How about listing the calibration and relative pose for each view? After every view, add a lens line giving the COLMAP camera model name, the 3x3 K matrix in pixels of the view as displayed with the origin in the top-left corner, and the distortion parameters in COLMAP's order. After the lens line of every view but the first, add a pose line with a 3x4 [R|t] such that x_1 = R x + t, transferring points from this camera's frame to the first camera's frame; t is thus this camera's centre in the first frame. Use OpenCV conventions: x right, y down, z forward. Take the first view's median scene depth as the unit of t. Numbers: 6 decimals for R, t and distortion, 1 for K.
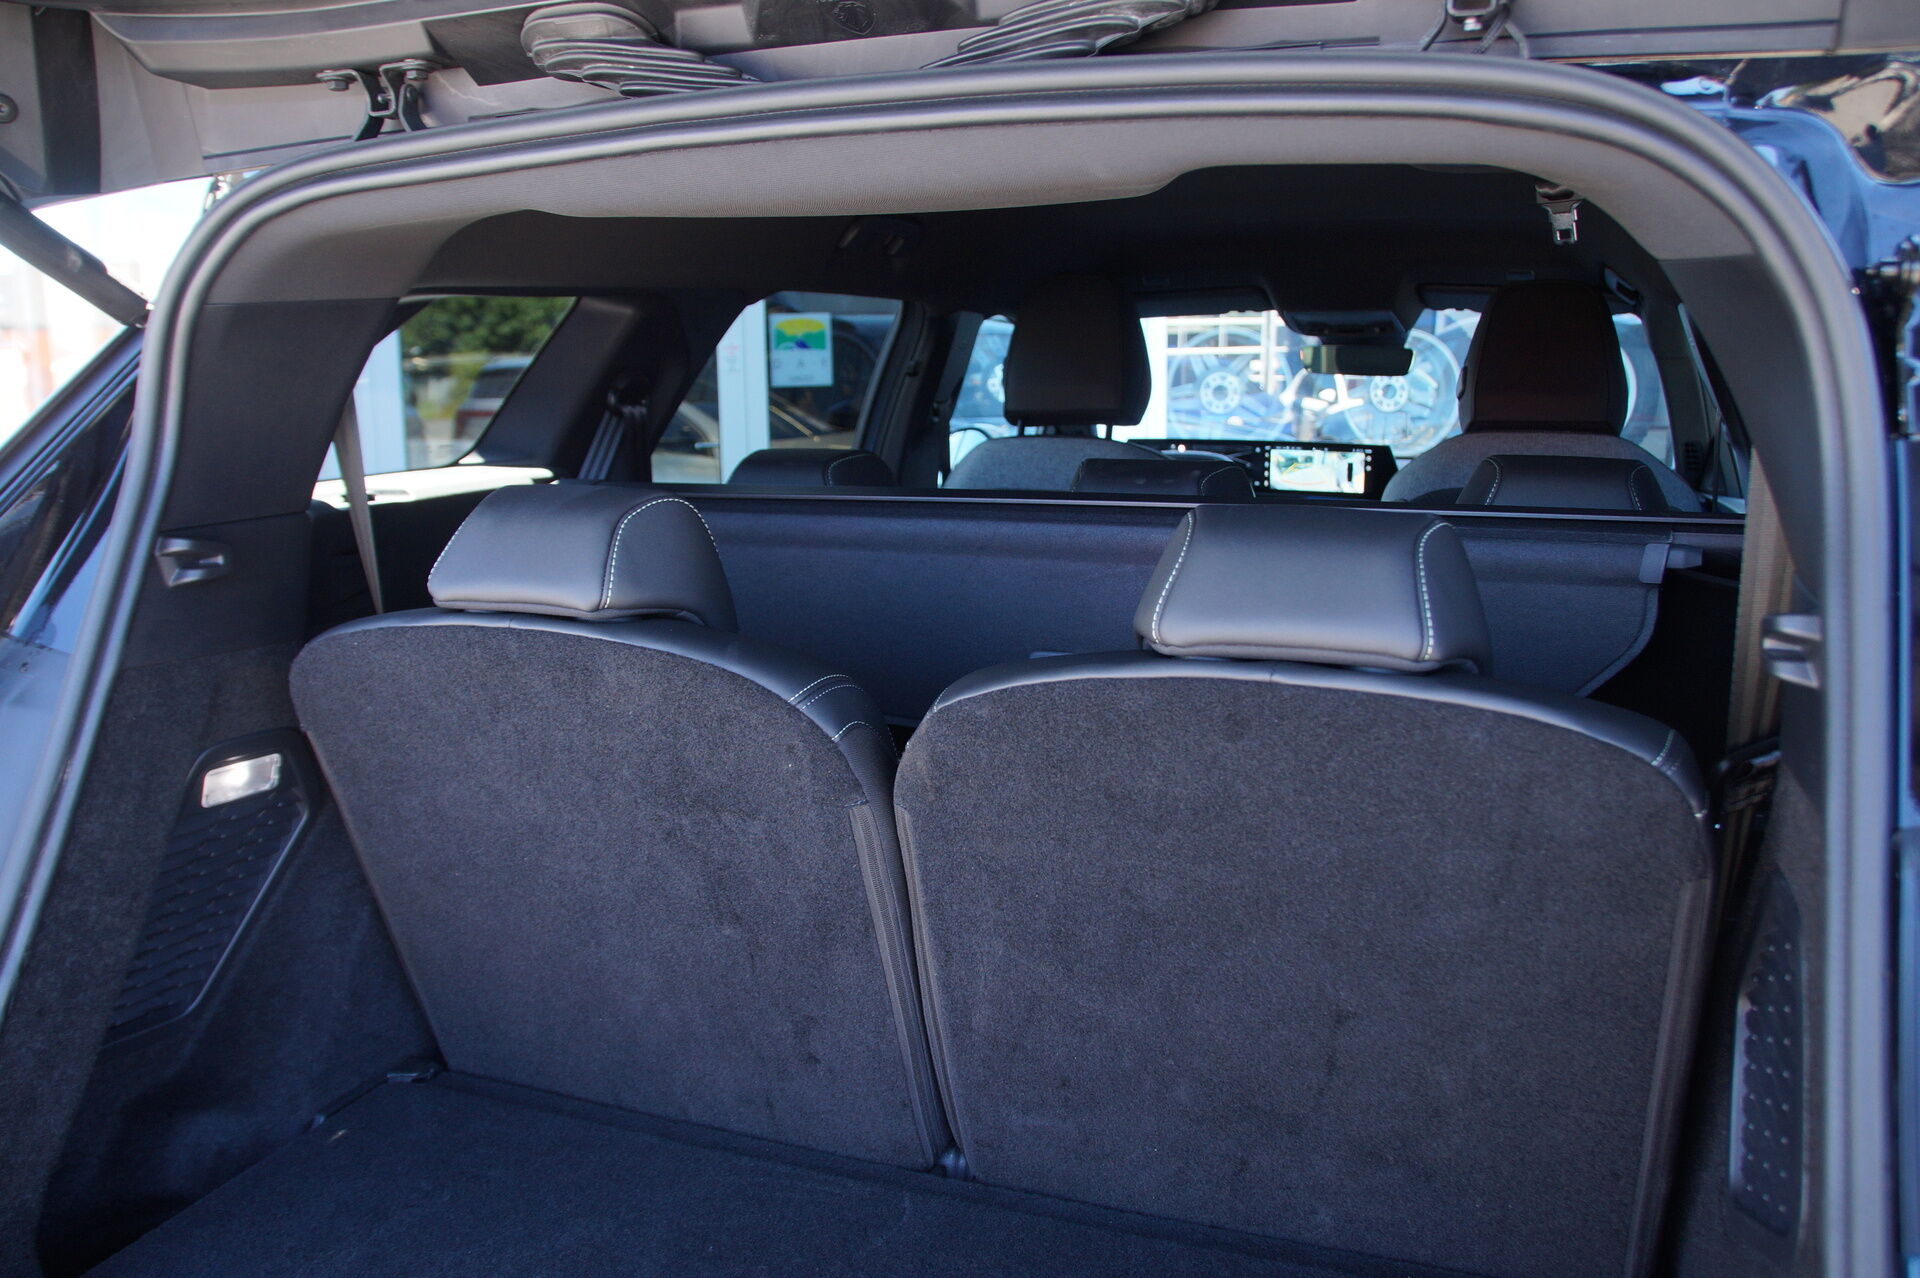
lens RADIAL K [[1472.2, 0, 960.0], [0, 1472.2, 639.0], [0, 0, 1]] dist [-0.139600, 0.142362]
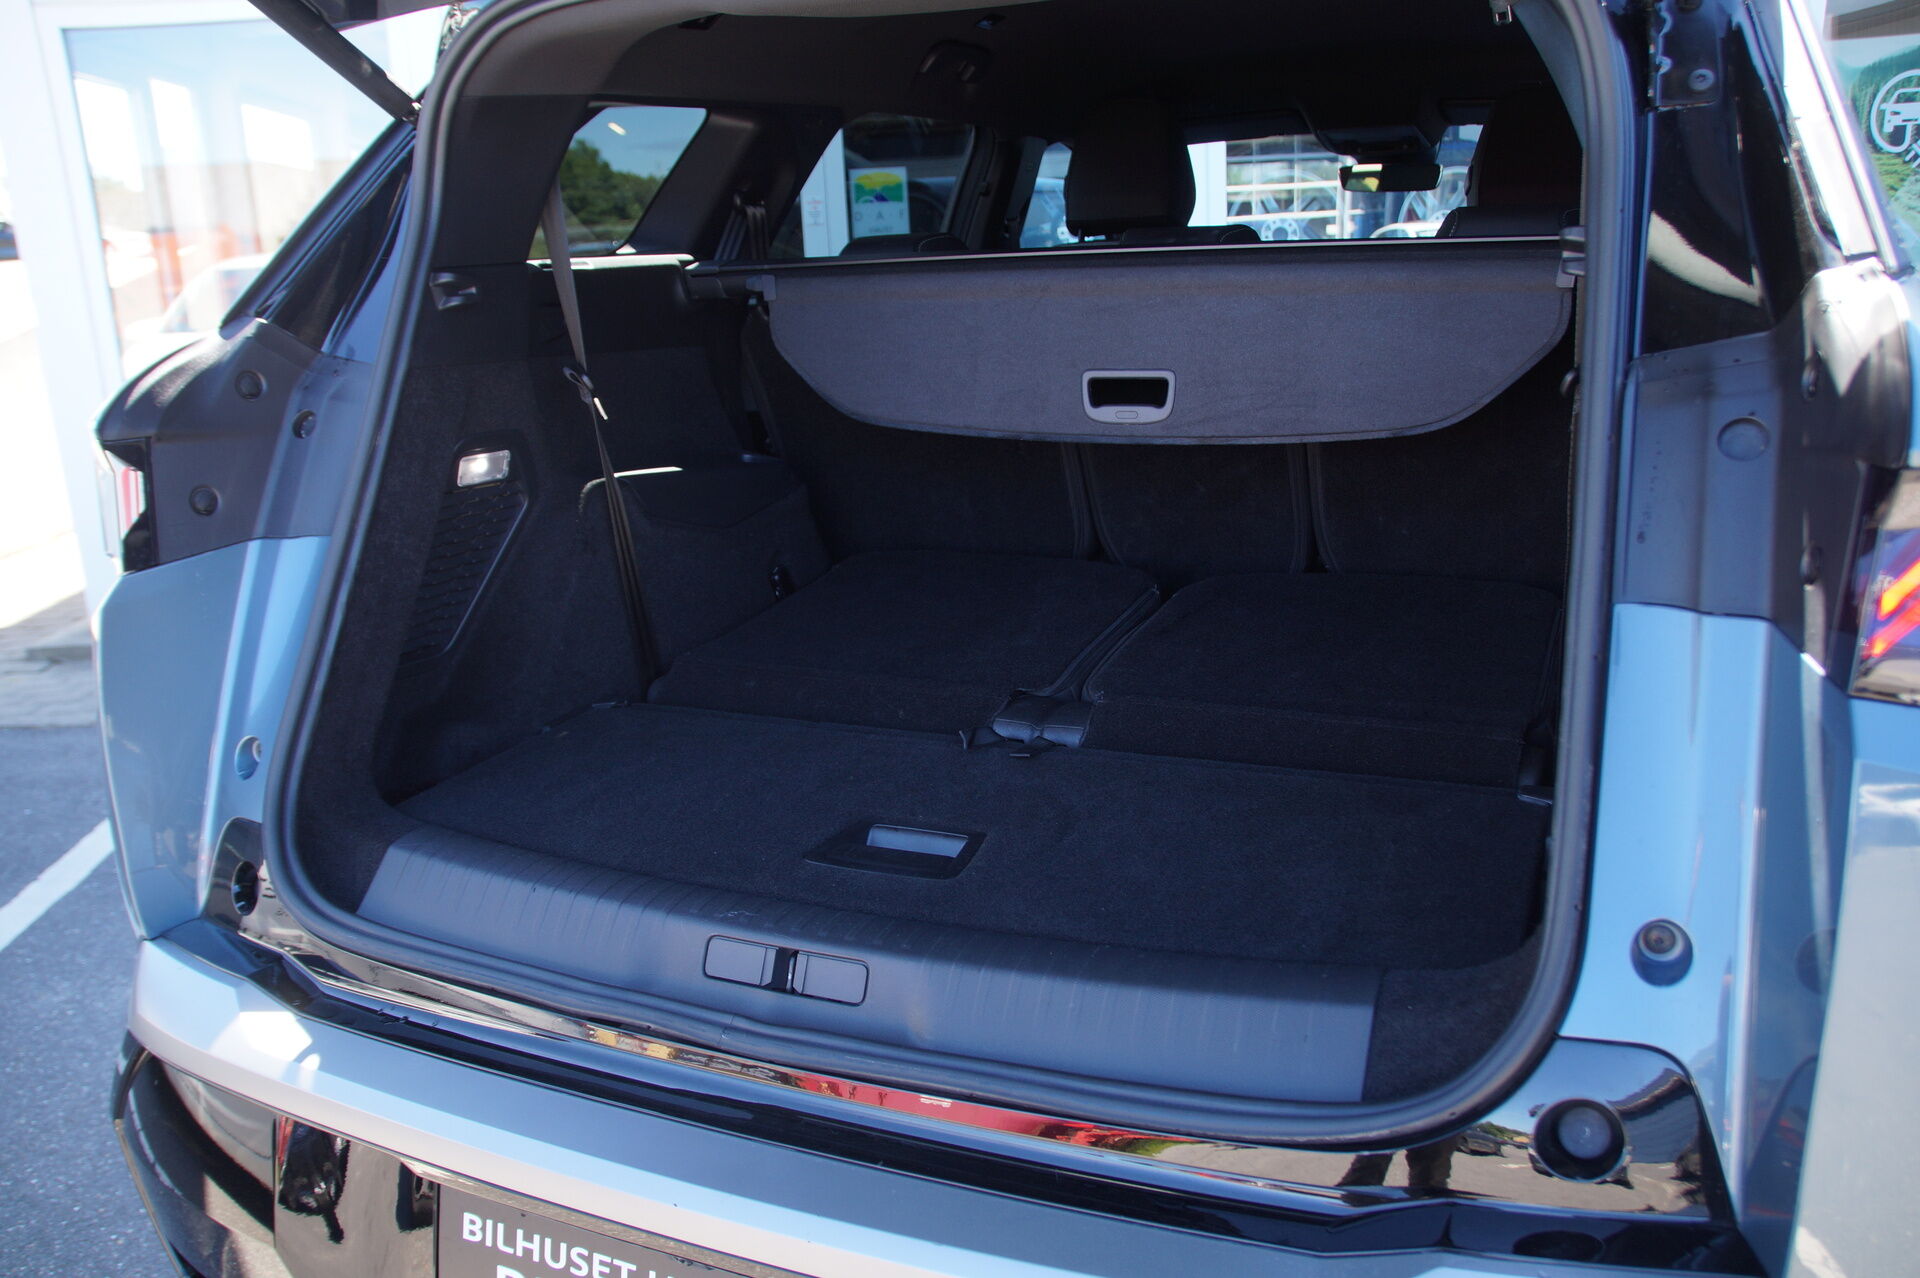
lens RADIAL K [[1520.5, 0, 960.0], [0, 1520.5, 639.0], [0, 0, 1]] dist [-0.115525, 0.104323]
pose [[0.998359, -0.018949, -0.054032, 0.007067], [0.022240, 0.997892, 0.060970, 0.135050], [0.052763, -0.062071, 0.996676, -0.274680]]
